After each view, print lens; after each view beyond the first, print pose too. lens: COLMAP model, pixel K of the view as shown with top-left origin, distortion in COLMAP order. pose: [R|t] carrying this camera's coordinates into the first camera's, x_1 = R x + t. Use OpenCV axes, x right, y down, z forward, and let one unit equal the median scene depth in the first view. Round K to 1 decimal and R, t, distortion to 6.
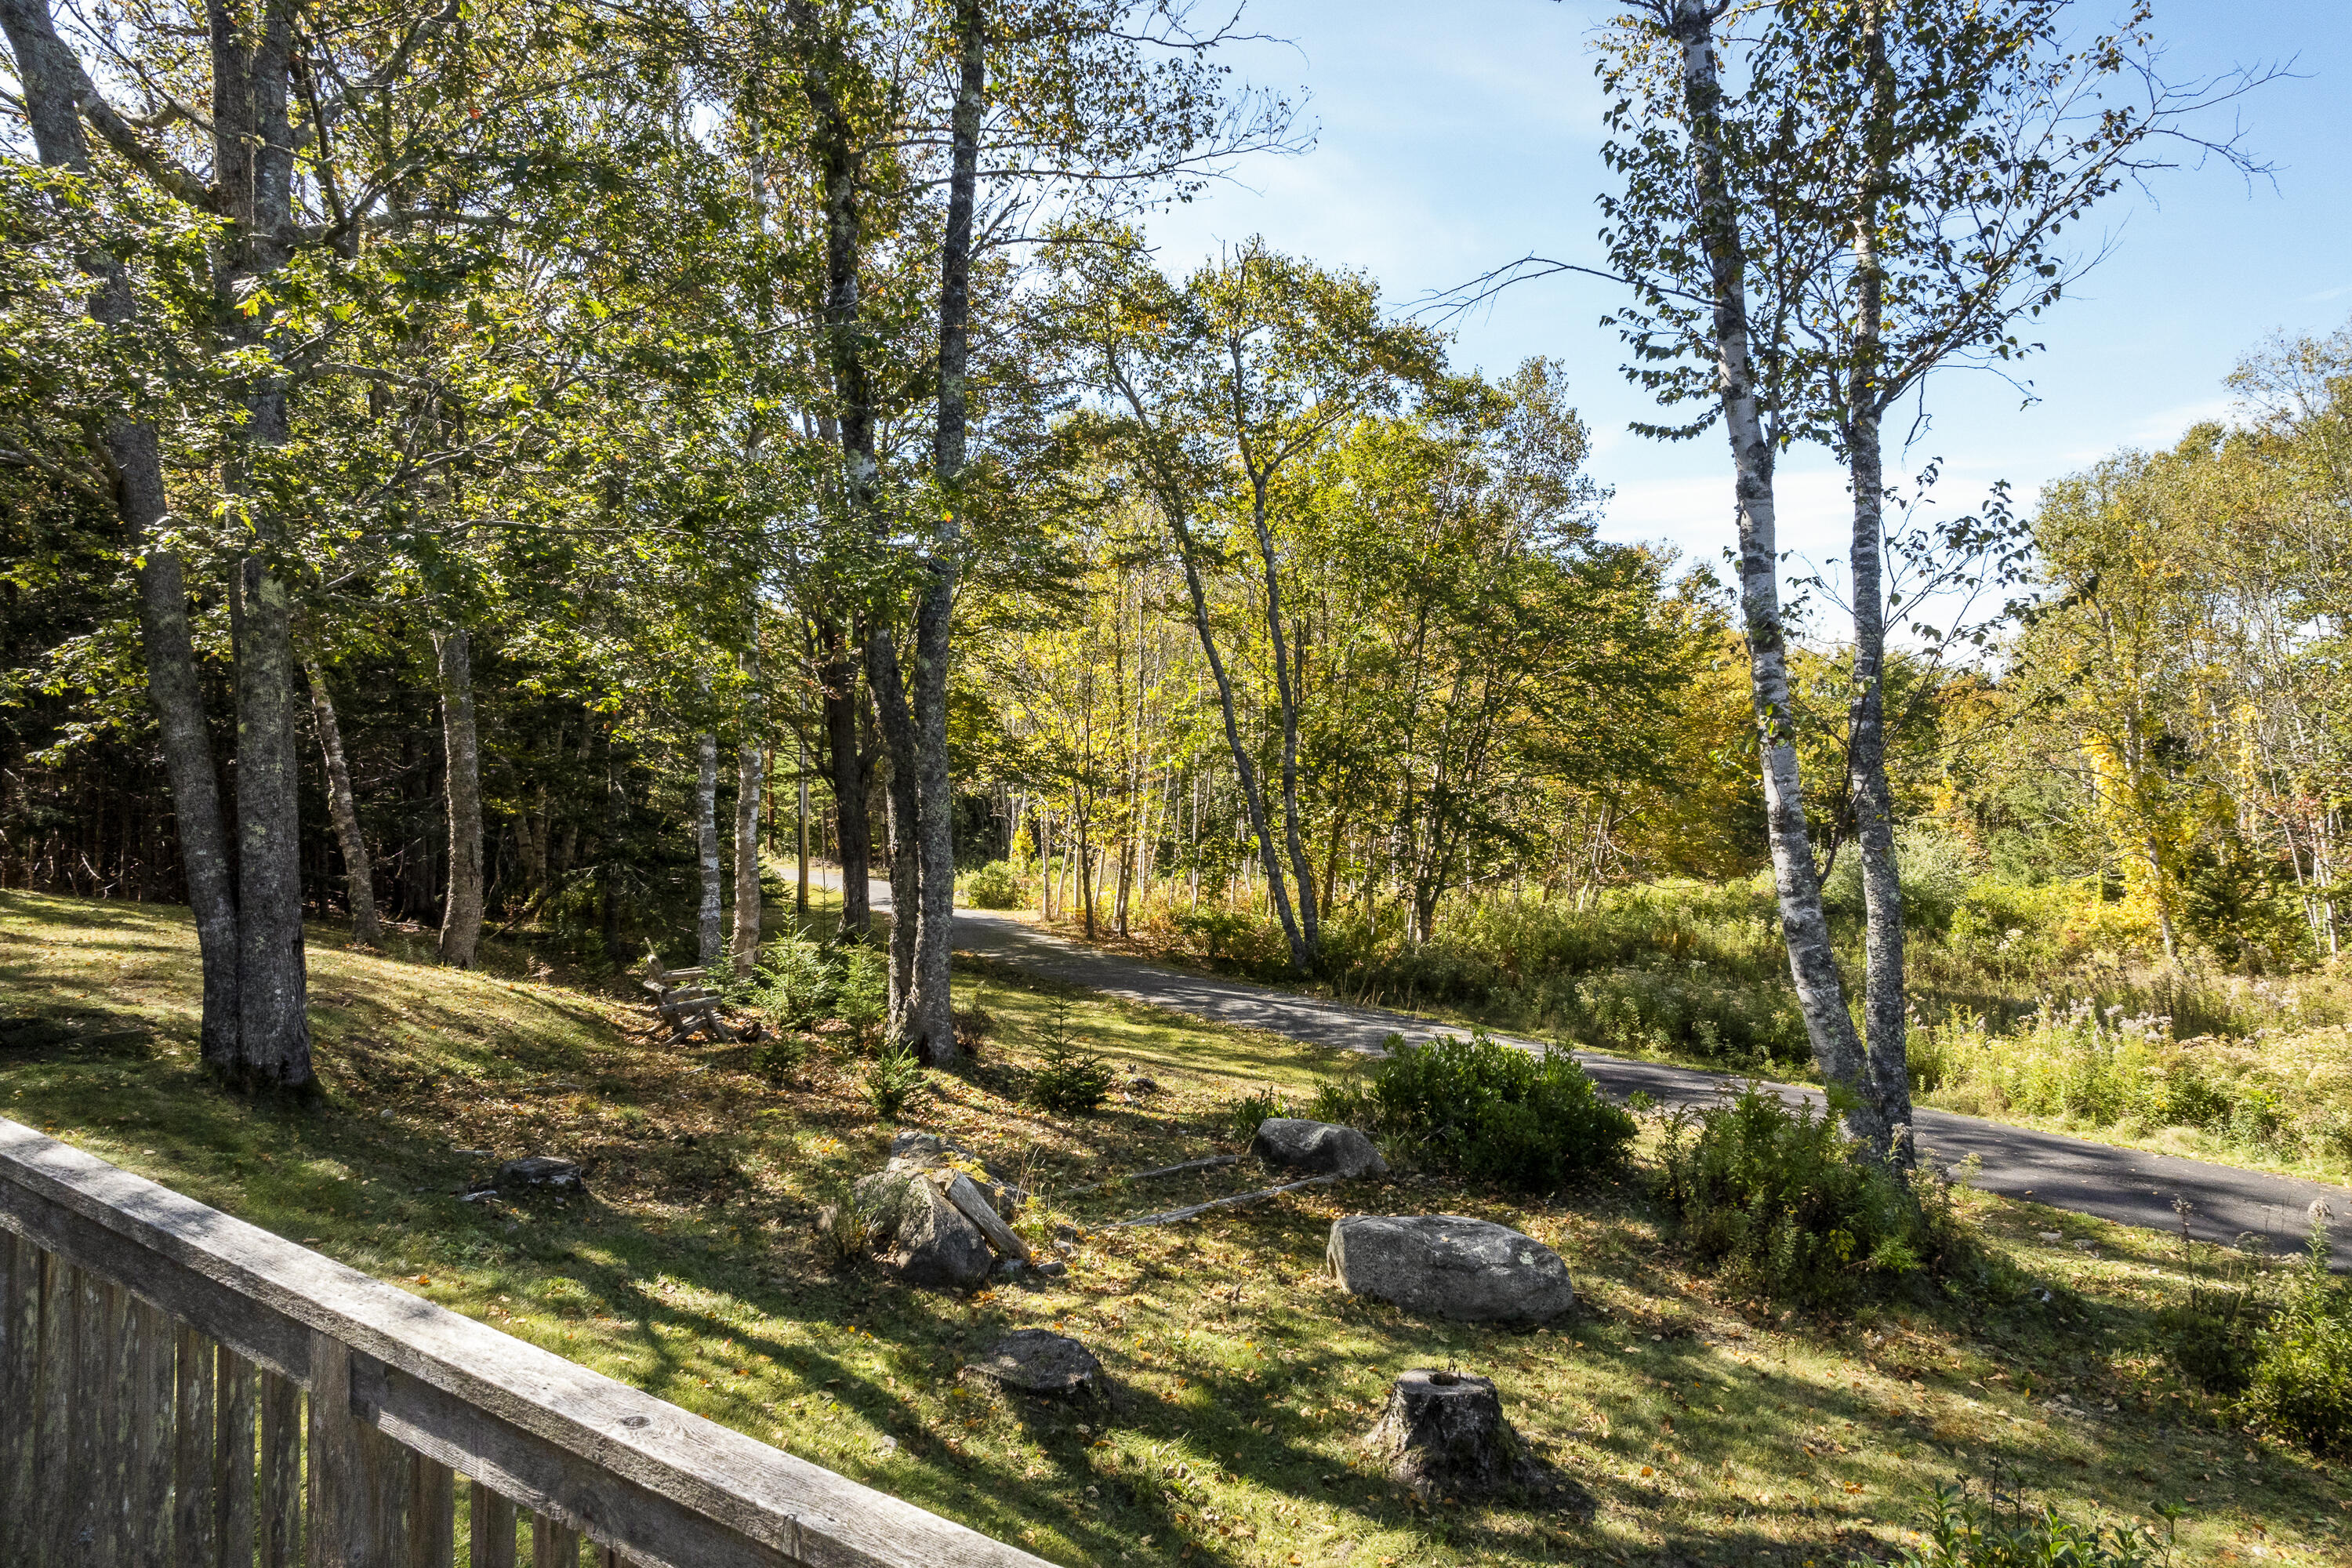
lens RADIAL K [[1616.6, 0, 1173.7], [0, 1616.6, 721.9], [0, 0, 1]] dist [-0.003384, -0.002895]
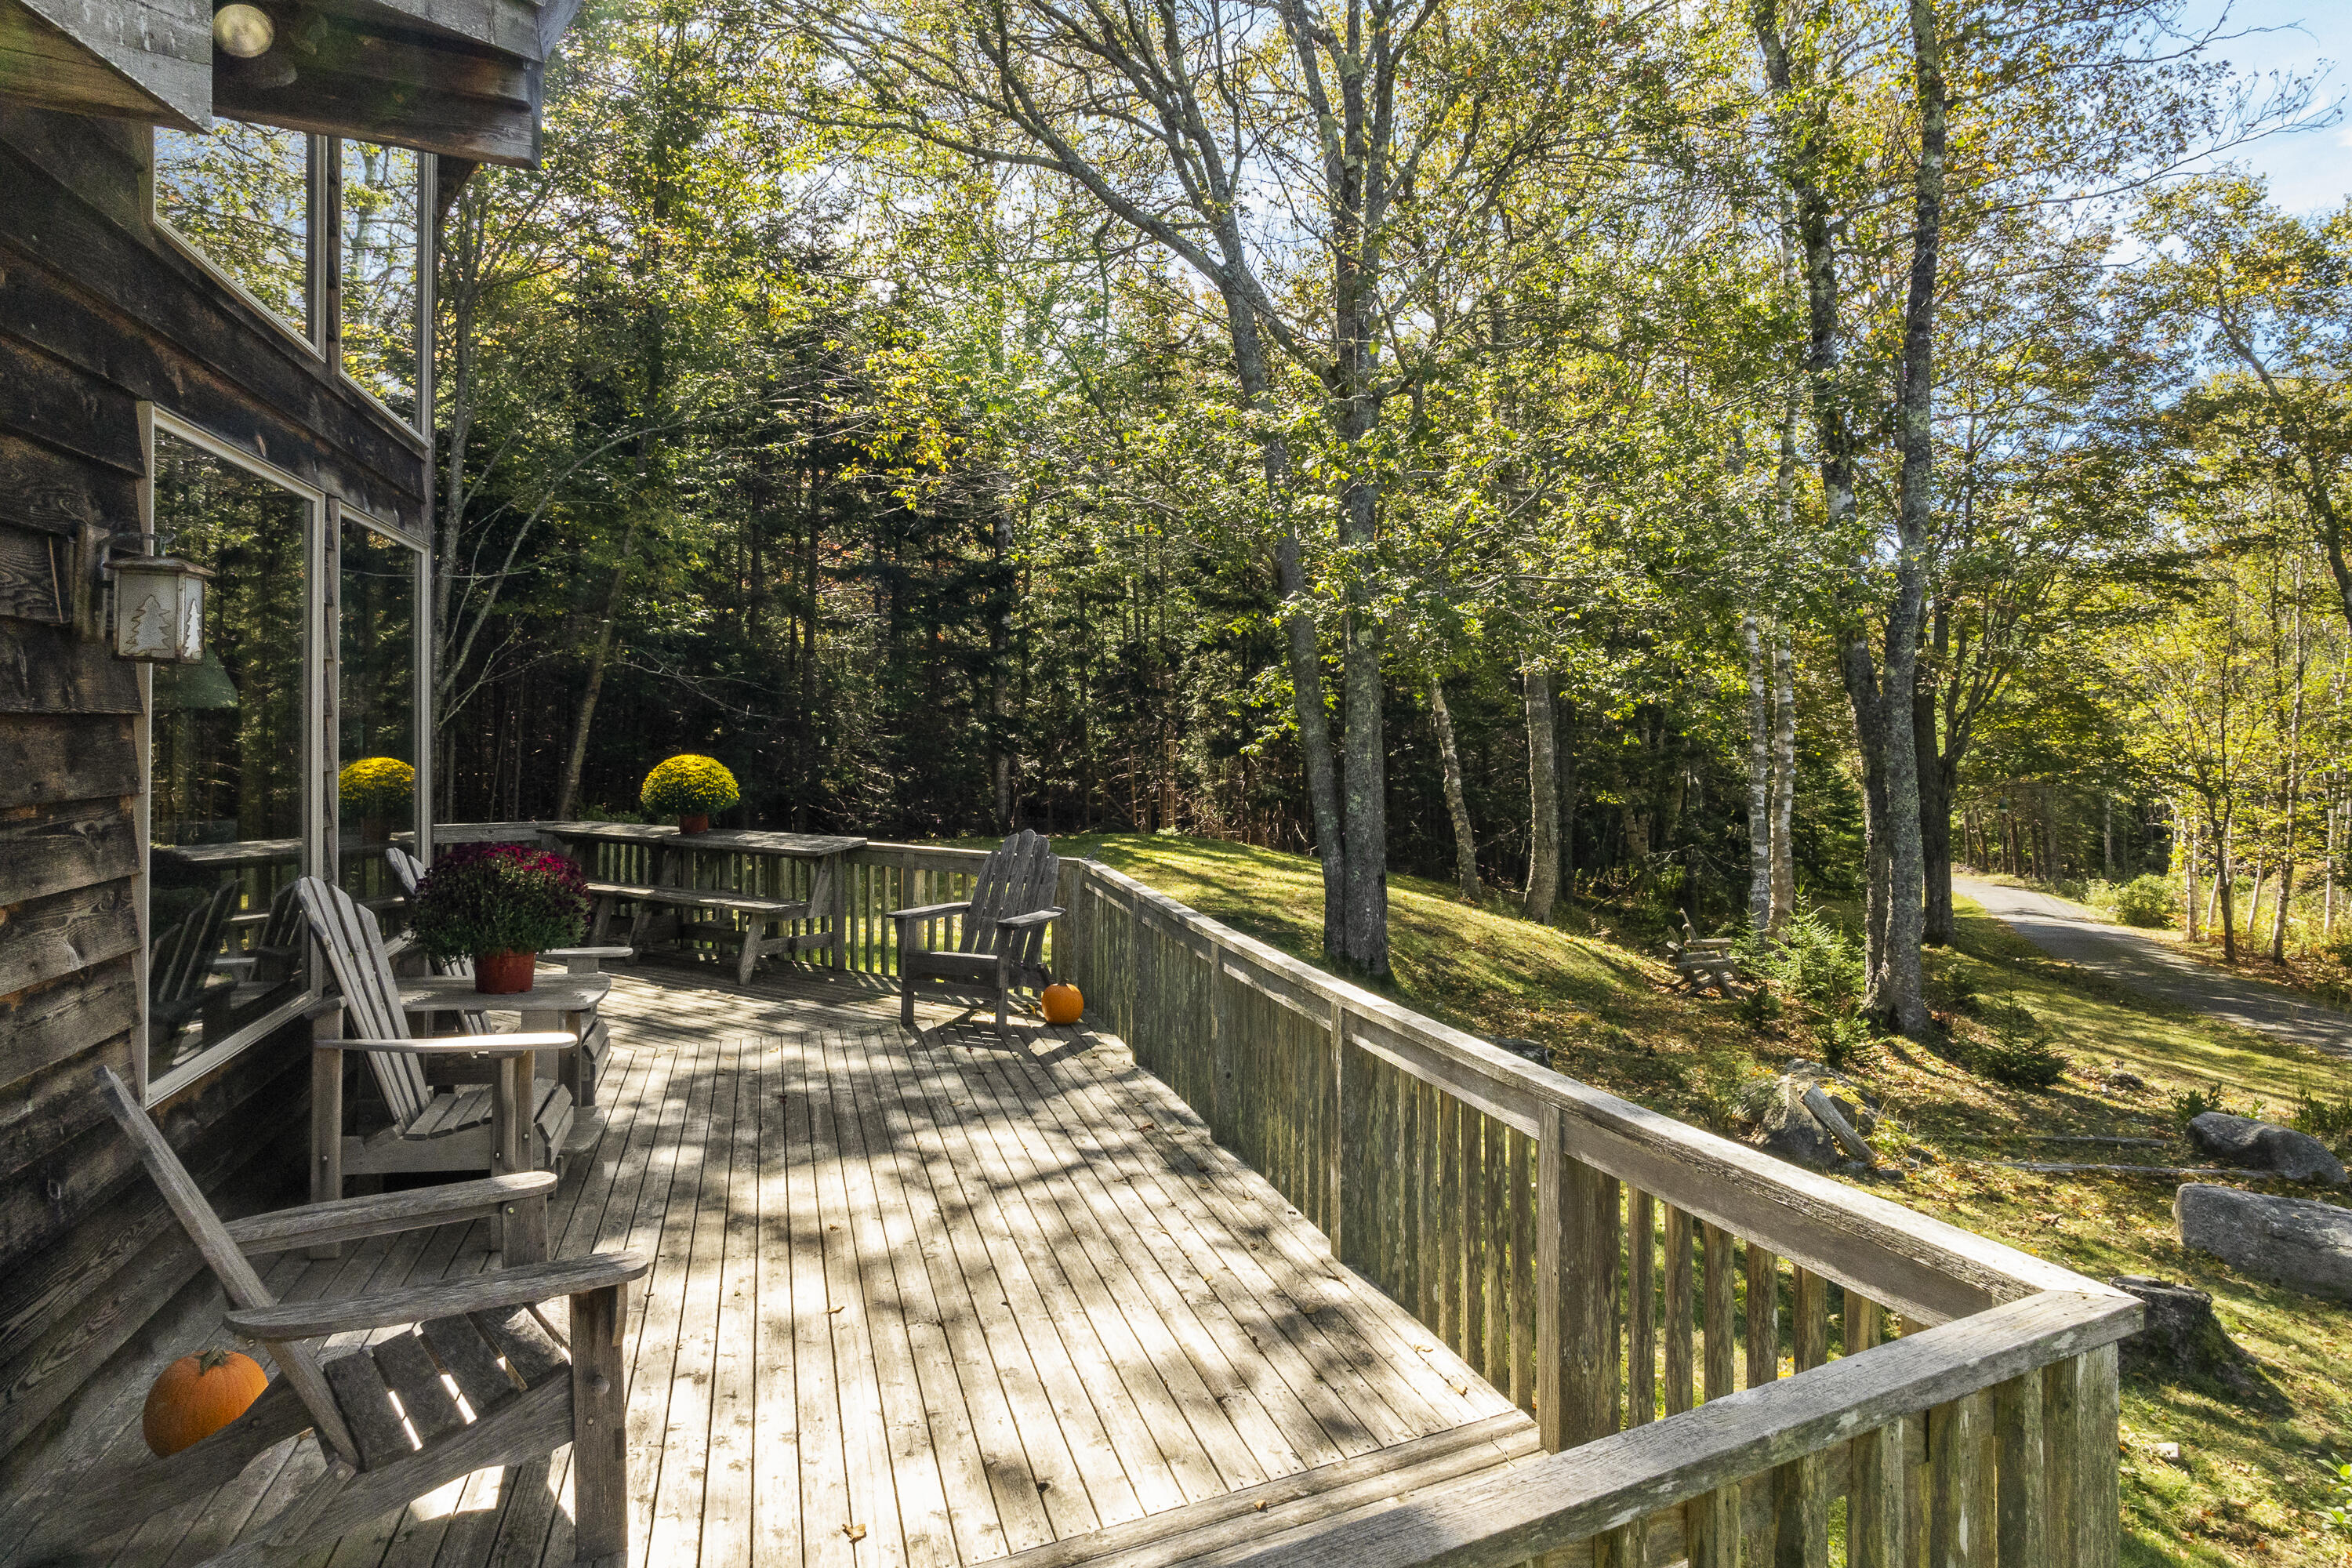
lens RADIAL K [[1616.6, 0, 1173.7], [0, 1616.6, 721.9], [0, 0, 1]] dist [-0.003384, -0.002895]
pose [[0.773416, -0.000075, -0.633899, 0.143073], [0.000992, 0.999999, 0.001092, -0.003348], [0.633898, -0.001474, 0.773415, -0.150638]]
